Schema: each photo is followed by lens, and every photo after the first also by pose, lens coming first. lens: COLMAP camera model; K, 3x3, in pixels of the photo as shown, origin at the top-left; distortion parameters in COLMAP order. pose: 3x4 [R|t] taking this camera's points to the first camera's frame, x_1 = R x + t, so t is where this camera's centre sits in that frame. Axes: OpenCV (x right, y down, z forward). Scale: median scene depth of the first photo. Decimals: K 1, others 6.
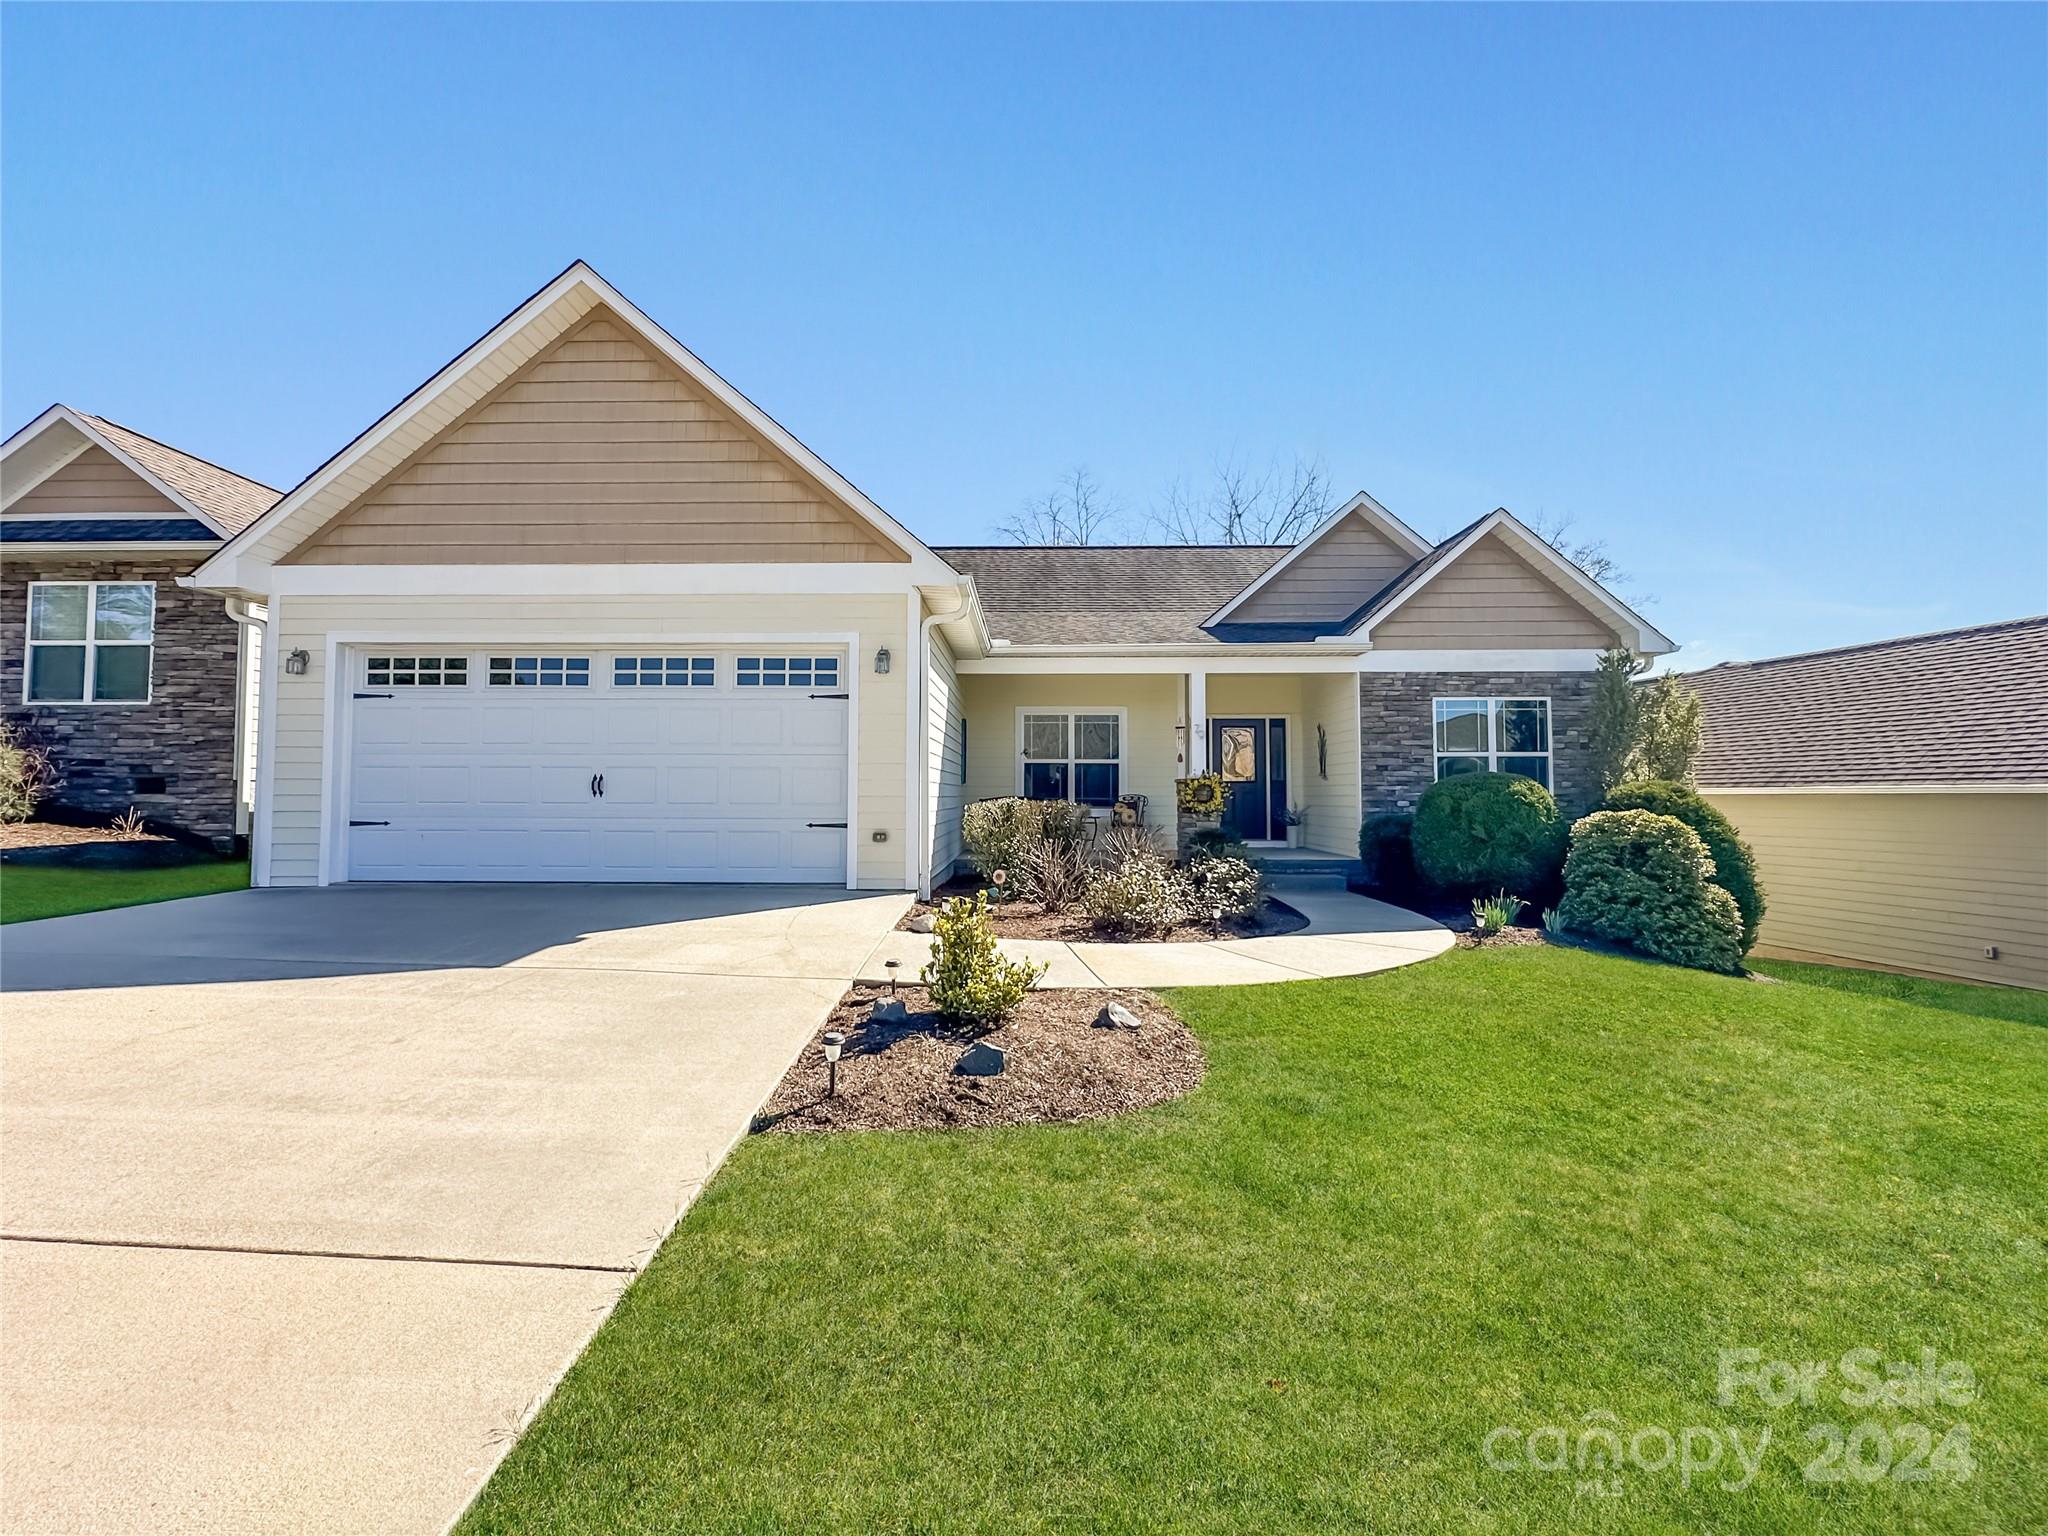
lens RADIAL K [[821.0, 0, 1015.7], [0, 821.0, 757.5], [0, 0, 1]] dist [0.003528, 0.001800]
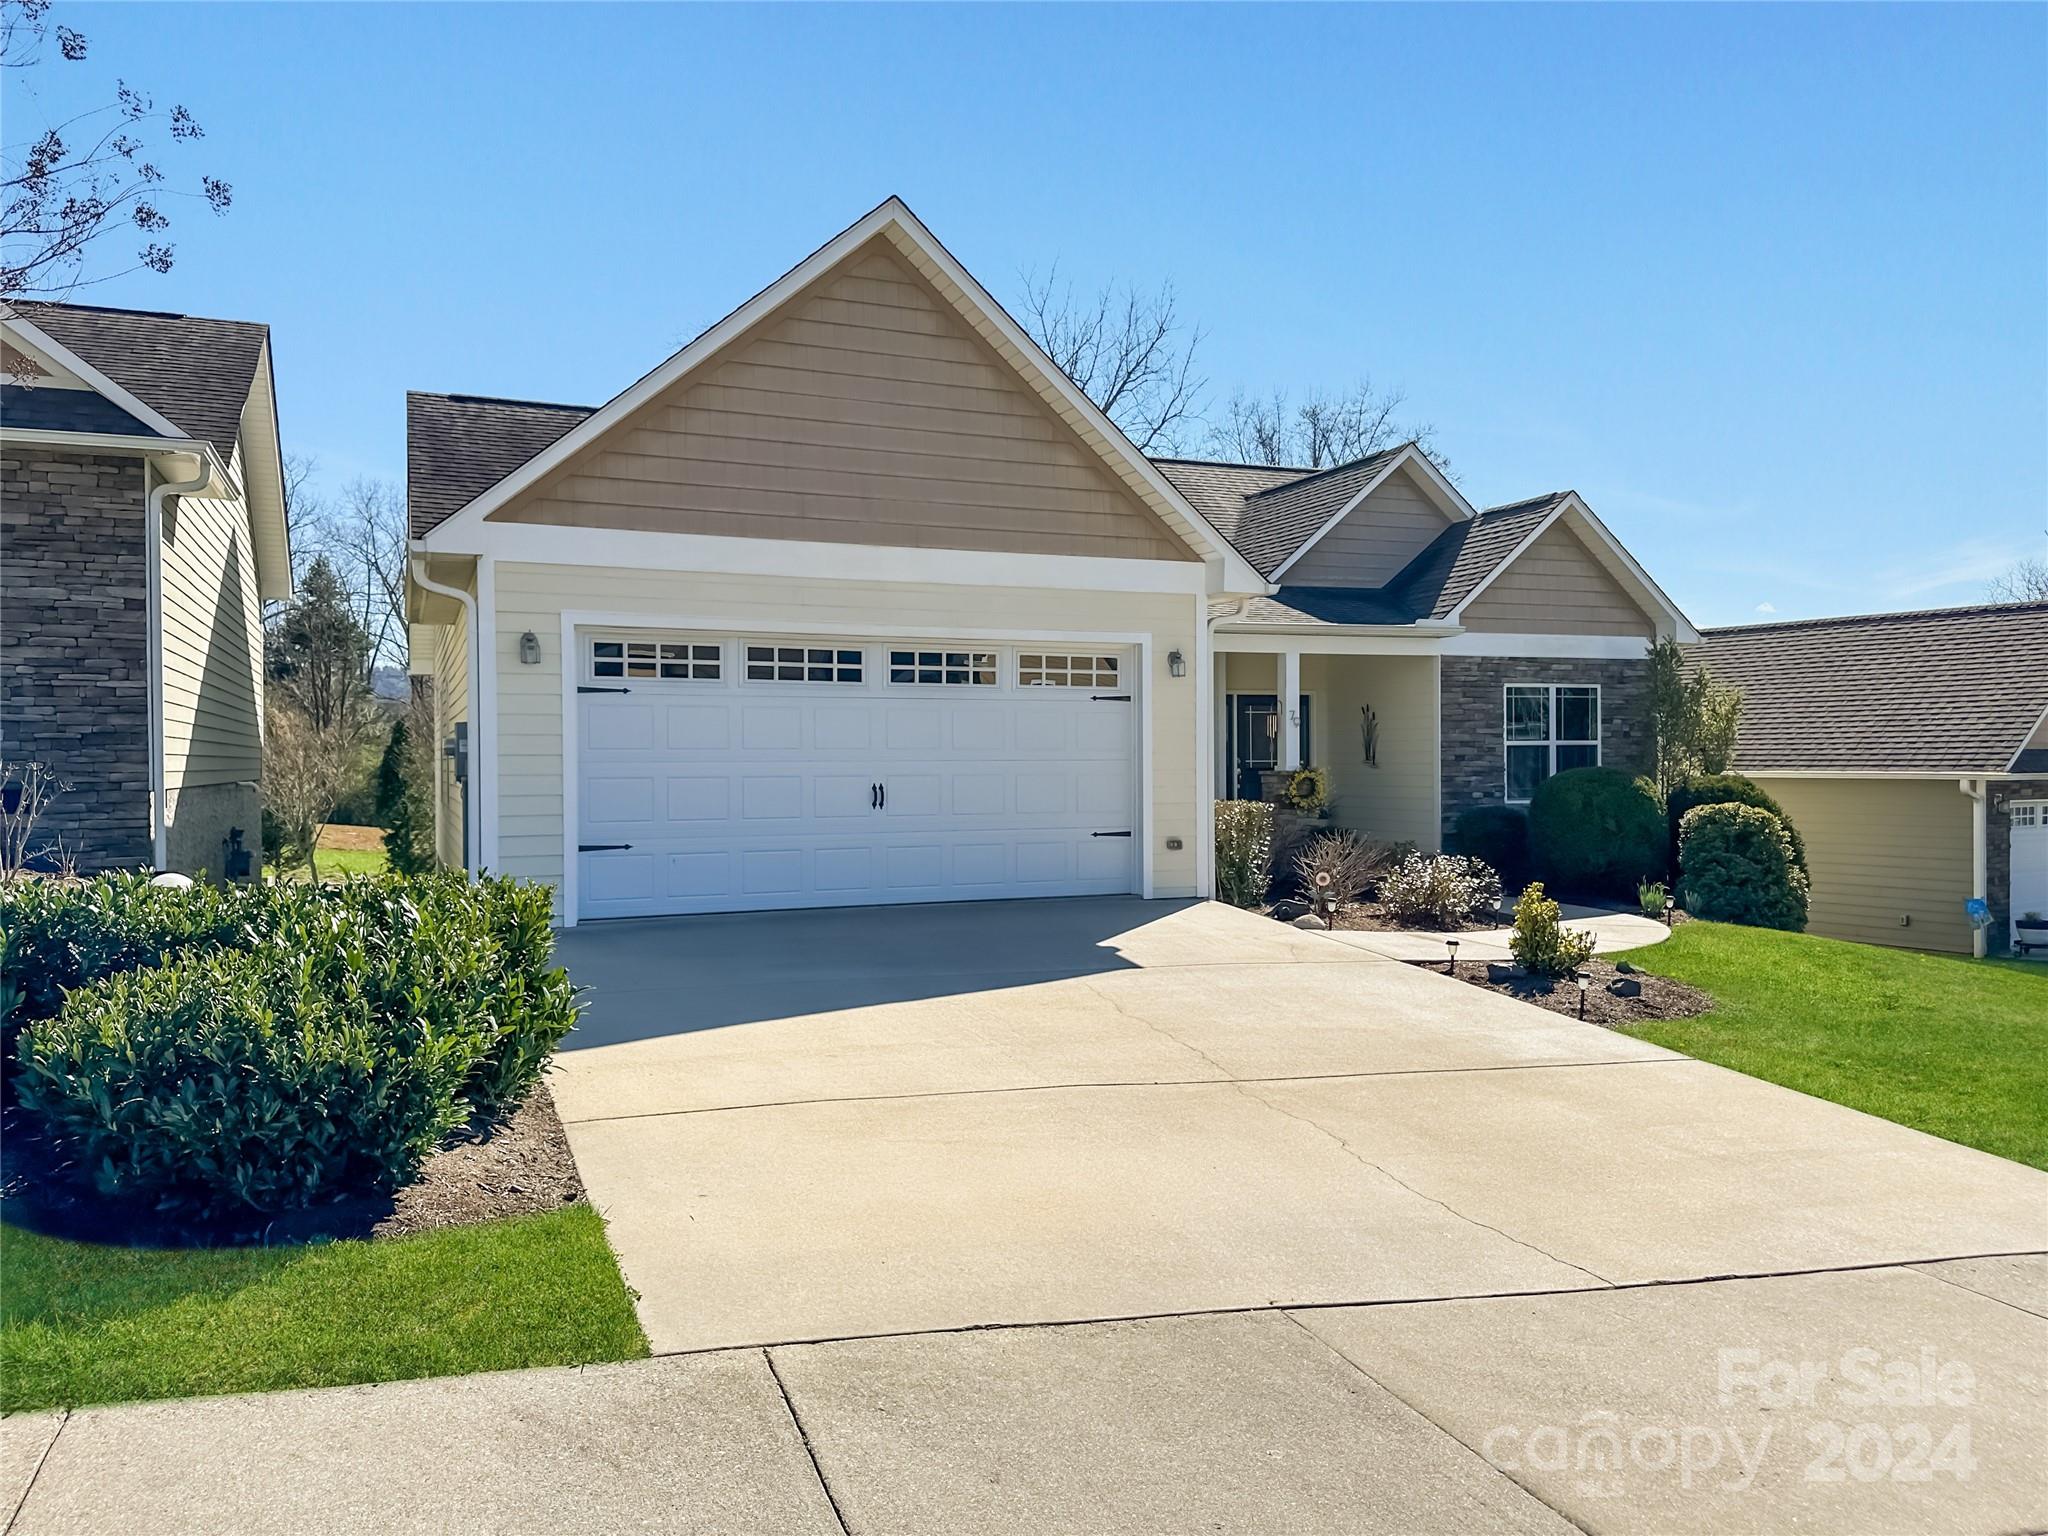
lens RADIAL K [[1421.1, 0, 1022.5], [0, 1421.1, 760.4], [0, 0, 1]] dist [0.079458, -0.015616]
pose [[0.919179, -0.006520, 0.393787, -0.878204], [-0.012129, 0.998920, 0.044850, -0.068321], [-0.393654, -0.046002, 0.918107, -0.417080]]
